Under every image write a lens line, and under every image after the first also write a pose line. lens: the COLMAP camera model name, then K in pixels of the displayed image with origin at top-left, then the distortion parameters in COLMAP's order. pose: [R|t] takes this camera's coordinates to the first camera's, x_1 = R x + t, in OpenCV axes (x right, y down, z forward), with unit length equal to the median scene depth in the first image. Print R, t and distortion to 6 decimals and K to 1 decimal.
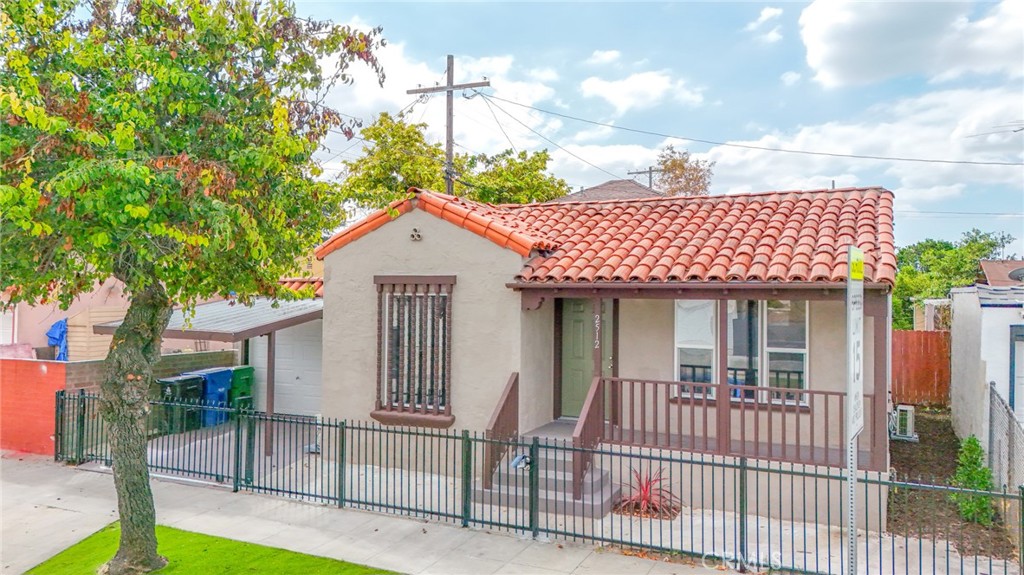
lens RADIAL K [[760.1, 0, 511.0], [0, 760.1, 286.5], [0, 0, 1]] dist [0.091799, -0.105511]
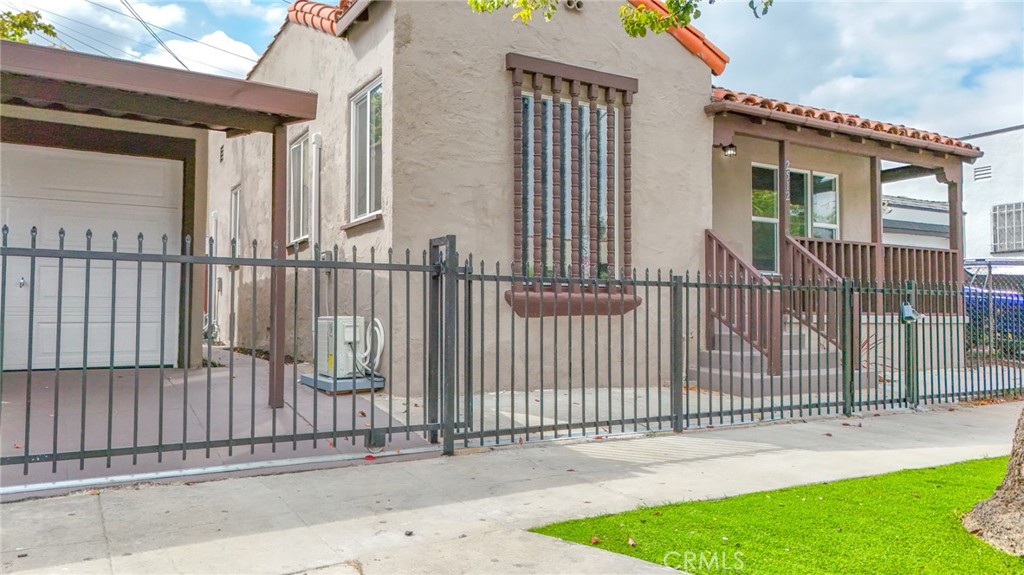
lens RADIAL K [[759.7, 0, 512.0], [0, 759.7, 287.5], [0, 0, 1]] dist [0.084618, -0.084239]
pose [[0.551529, 0.026815, 0.833724, -0.734643], [-0.002115, 0.999525, -0.030749, 0.200426], [-0.834153, 0.015196, 0.551324, 0.790762]]
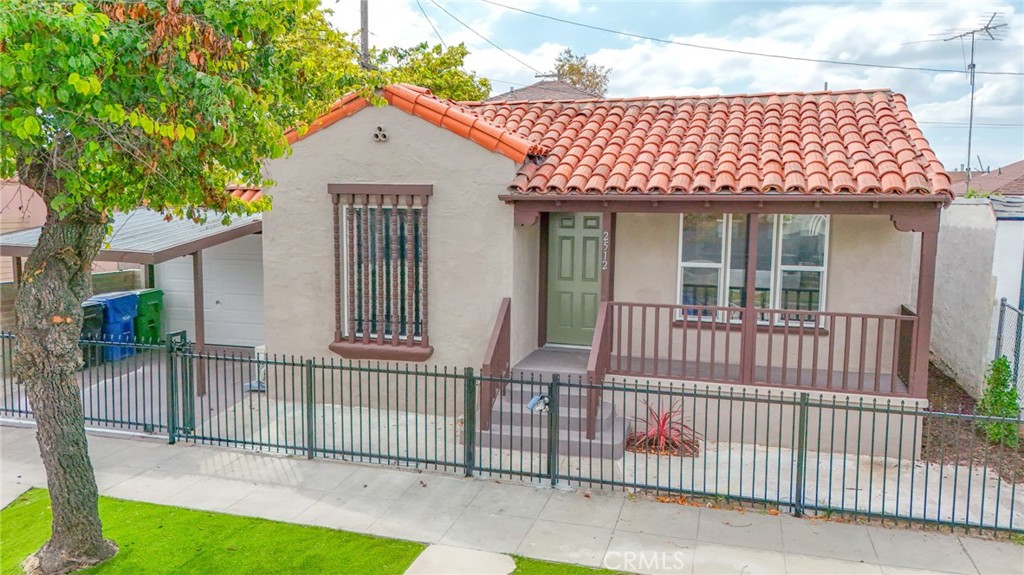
lens RADIAL K [[760.1, 0, 511.0], [0, 760.1, 286.5], [0, 0, 1]] dist [0.091799, -0.105511]
pose [[0.987322, -0.015069, 0.158010, -0.132829], [-0.003813, 0.992944, 0.118522, -0.002797], [-0.158682, -0.117622, 0.980299, 0.152824]]
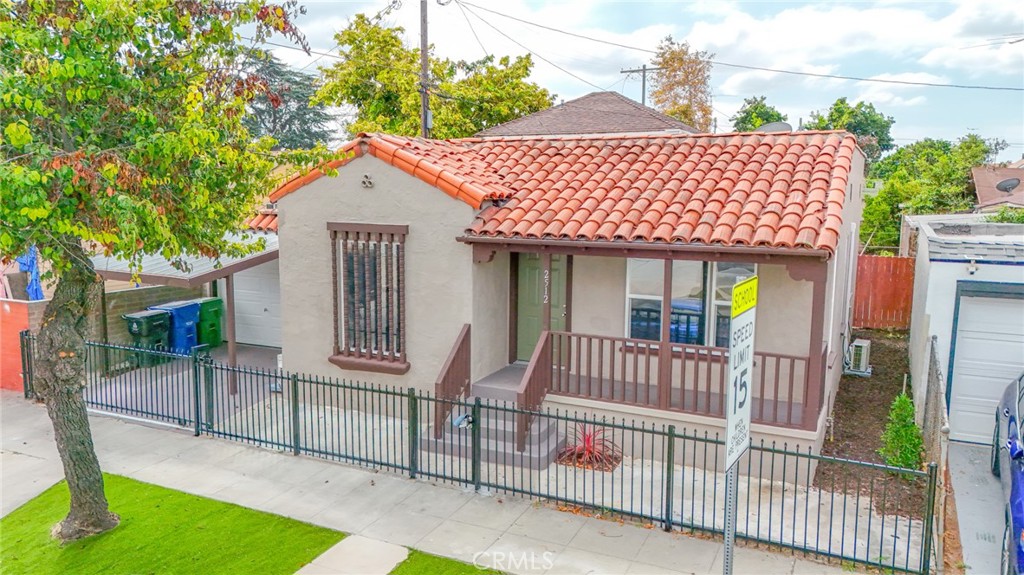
lens RADIAL K [[759.7, 0, 512.0], [0, 759.7, 287.5], [0, 0, 1]] dist [0.084618, -0.084239]
pose [[1.000000, 0.000101, -0.000490, 0.068827], [-0.000028, 0.989227, 0.146391, -0.085914], [0.000499, -0.146391, 0.989227, 0.010249]]
